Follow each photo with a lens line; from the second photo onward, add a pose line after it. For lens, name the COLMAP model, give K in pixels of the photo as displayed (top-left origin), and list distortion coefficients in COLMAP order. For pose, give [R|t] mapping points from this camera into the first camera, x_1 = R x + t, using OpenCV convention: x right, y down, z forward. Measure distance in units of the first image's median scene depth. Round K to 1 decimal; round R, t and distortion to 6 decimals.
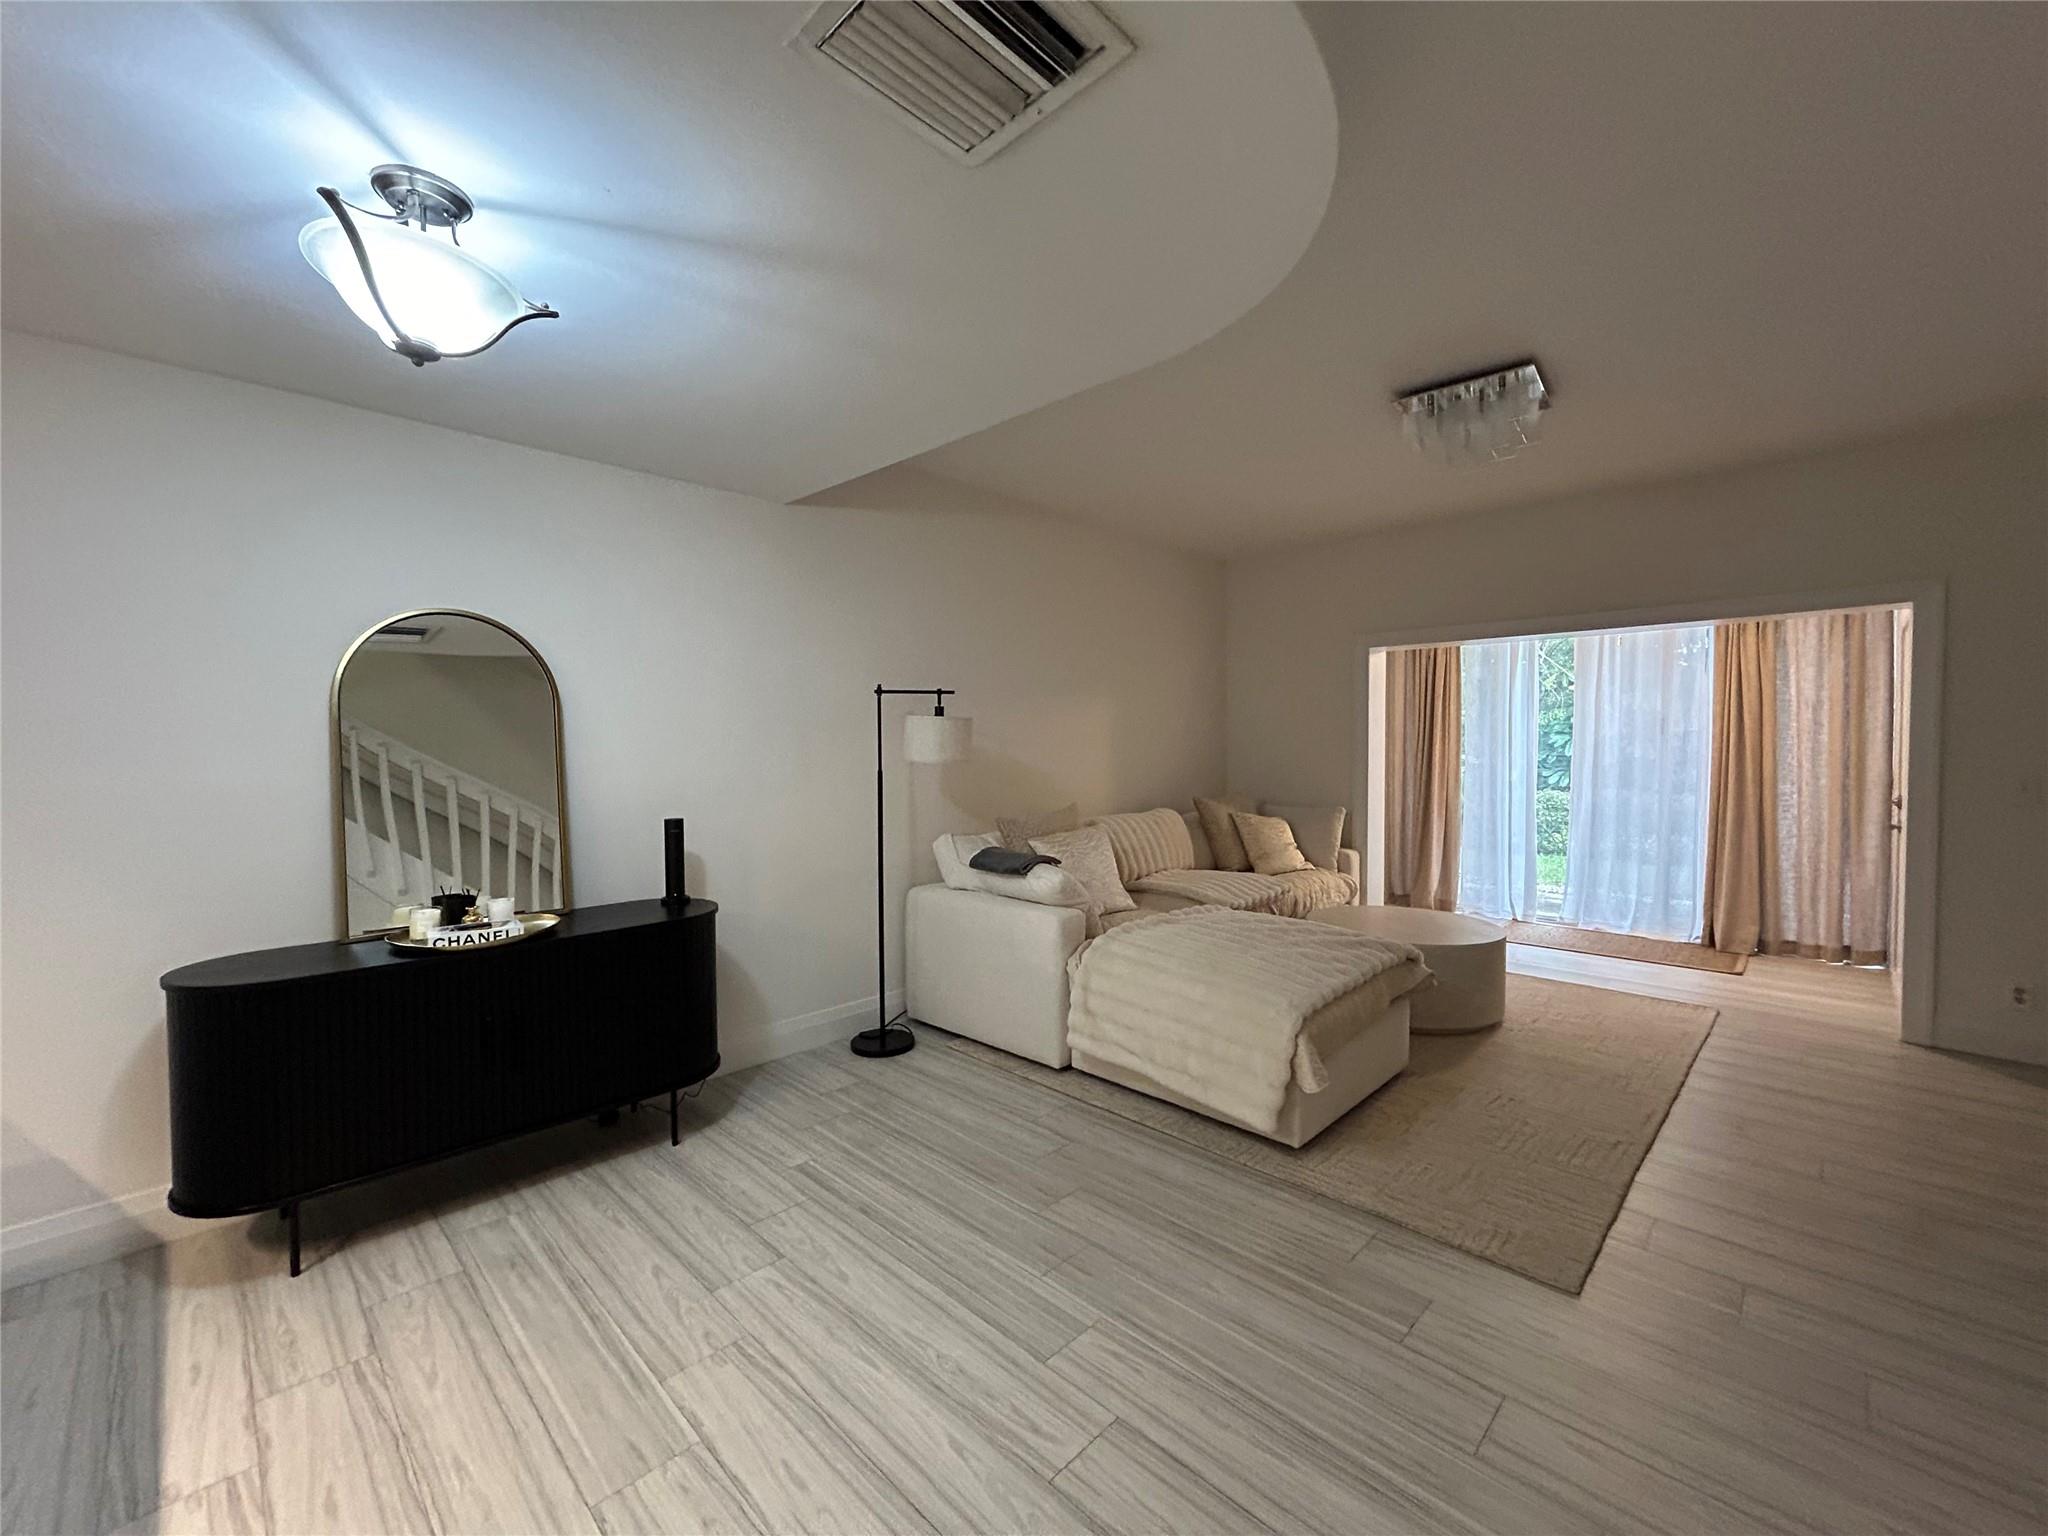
lens RADIAL K [[828.0, 0, 1026.9], [0, 828.0, 766.4], [0, 0, 1]] dist [0.000998, -0.000045]
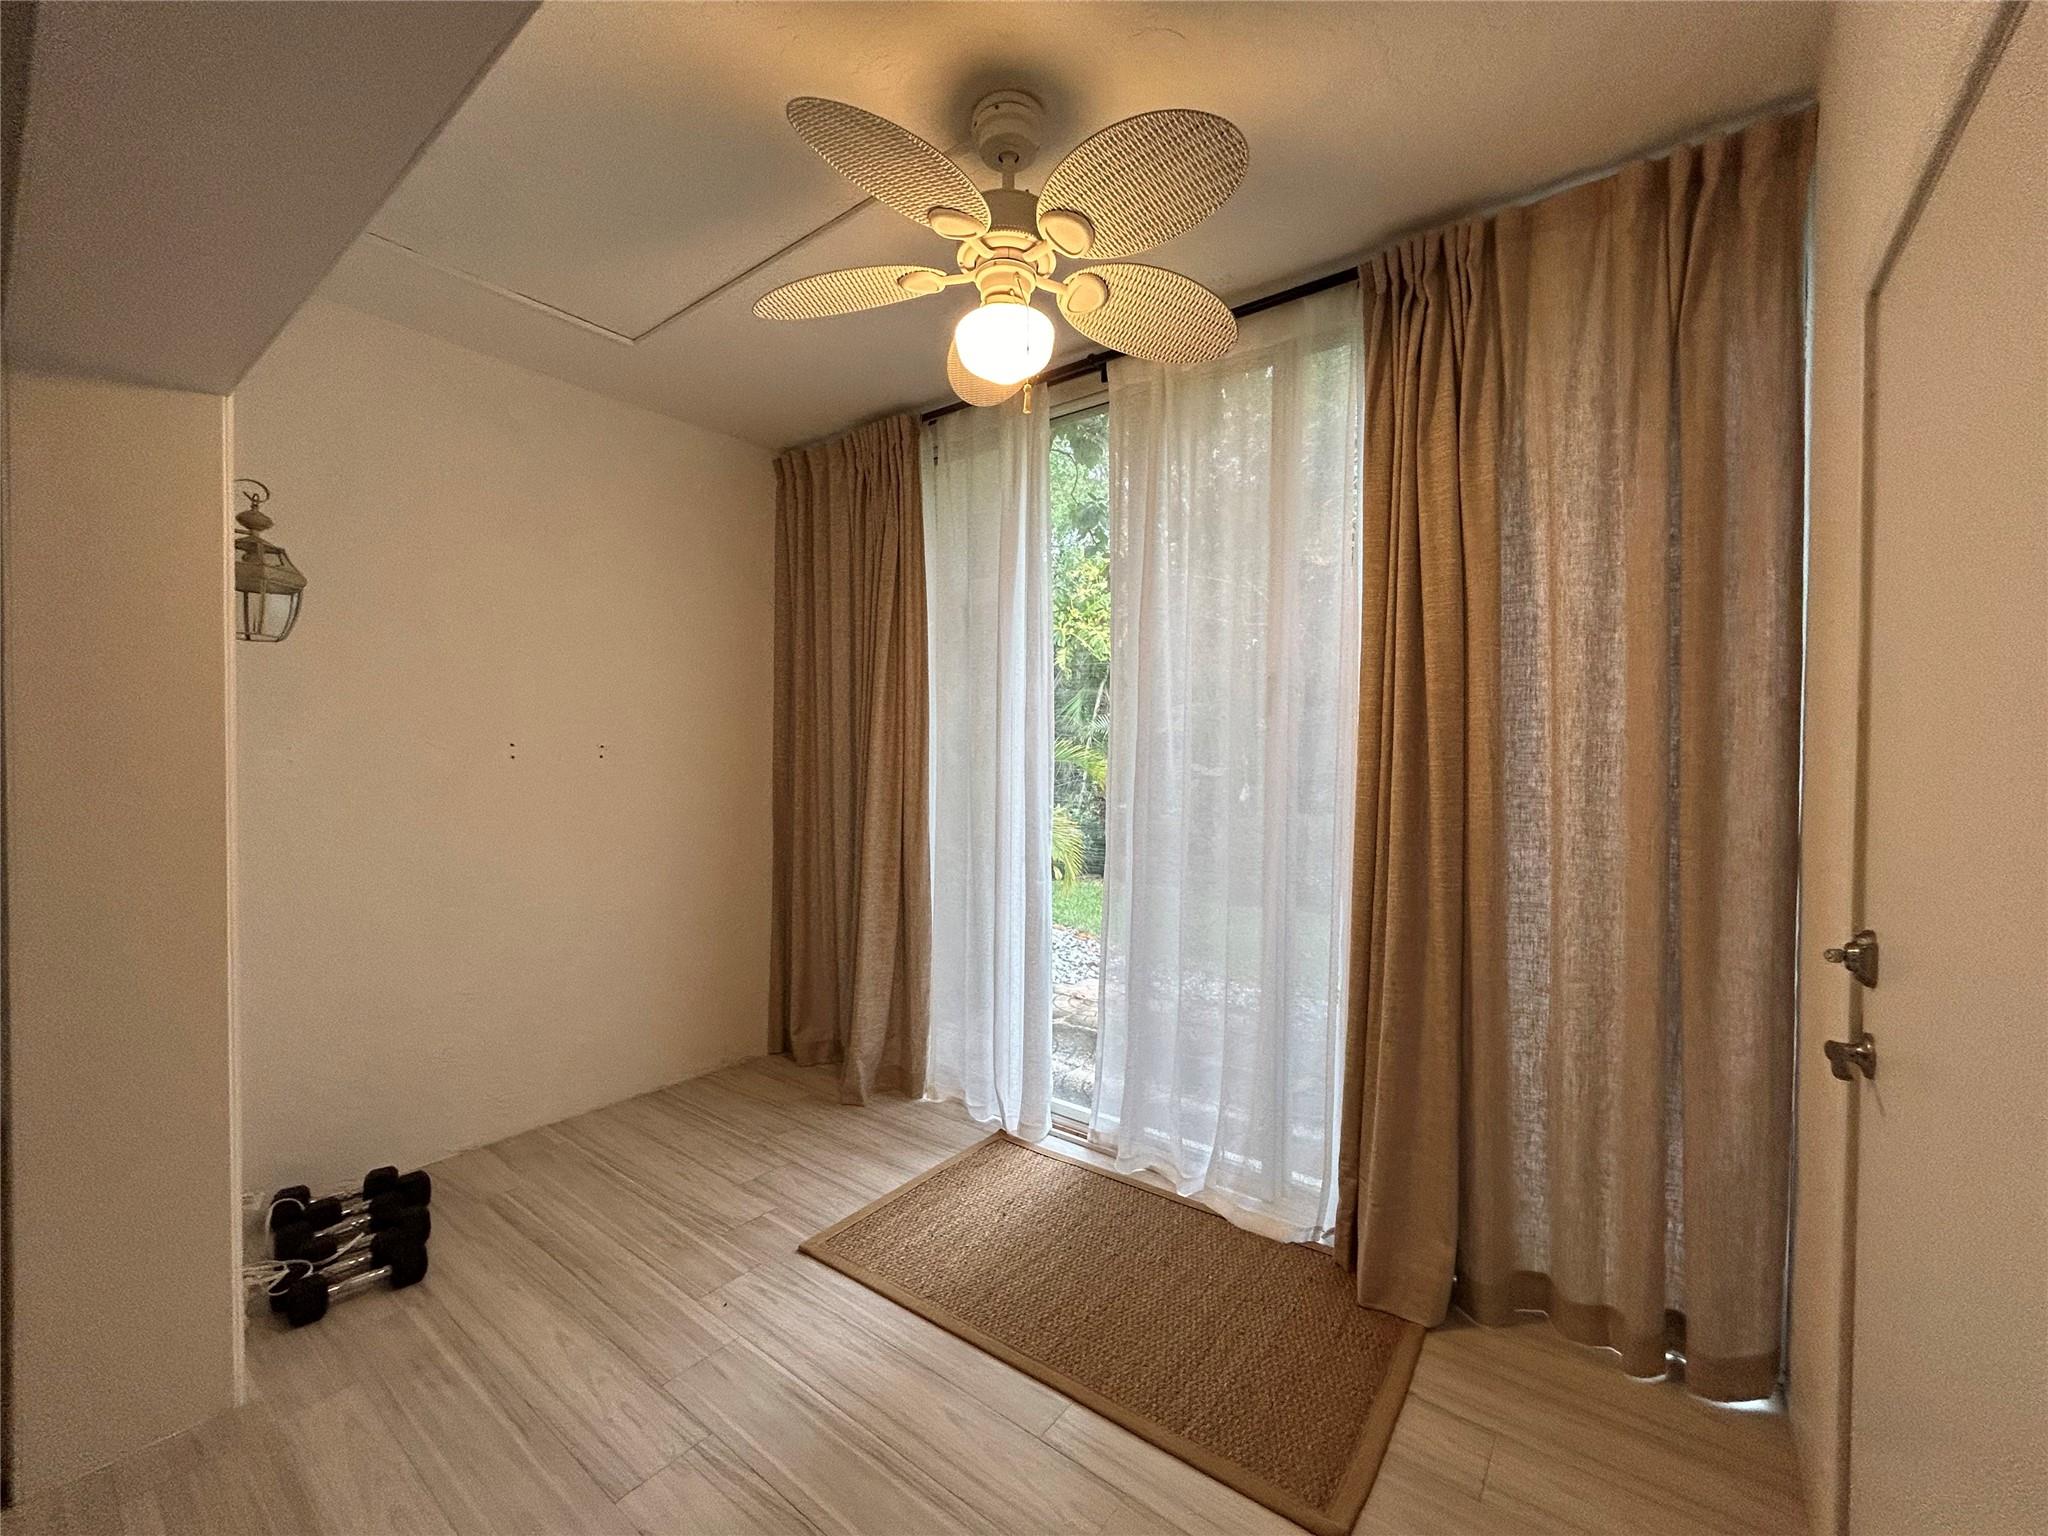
lens RADIAL K [[828.0, 0, 1026.9], [0, 828.0, 766.4], [0, 0, 1]] dist [0.000998, -0.000045]
pose [[0.992673, 0.008281, 0.120545, 0.667265], [-0.007235, 0.999932, -0.009112, -0.009745], [-0.120612, 0.008173, 0.992666, 0.676846]]
